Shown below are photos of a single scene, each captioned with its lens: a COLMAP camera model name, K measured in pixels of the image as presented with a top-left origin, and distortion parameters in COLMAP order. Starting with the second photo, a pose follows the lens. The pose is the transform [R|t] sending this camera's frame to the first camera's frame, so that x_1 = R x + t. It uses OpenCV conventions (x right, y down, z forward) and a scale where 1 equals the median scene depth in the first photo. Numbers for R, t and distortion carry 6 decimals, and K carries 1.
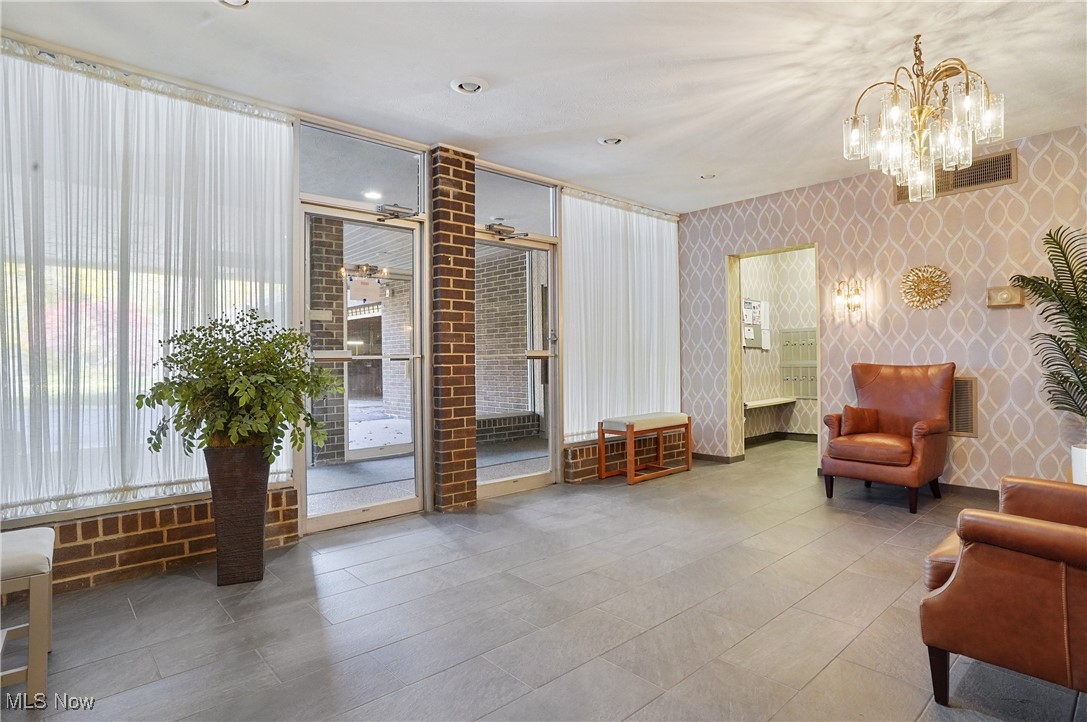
lens RADIAL K [[567.5, 0, 539.8], [0, 567.5, 362.8], [0, 0, 1]] dist [-0.077223, 0.045490]
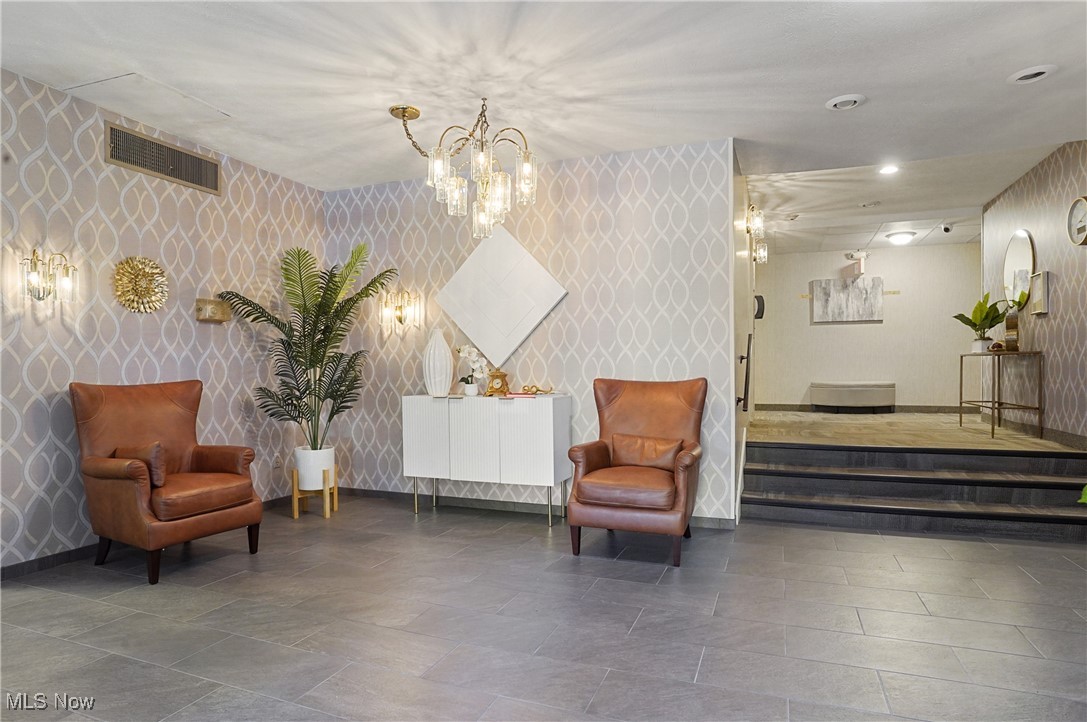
lens RADIAL K [[601.8, 0, 541.4], [0, 601.8, 374.0], [0, 0, 1]] dist [-0.043811, -0.000179]
pose [[-0.443395, 0.006421, 0.896303, -0.287567], [0.011118, 0.999937, -0.001663, -0.002668], [-0.896257, 0.009228, -0.443438, 0.834008]]
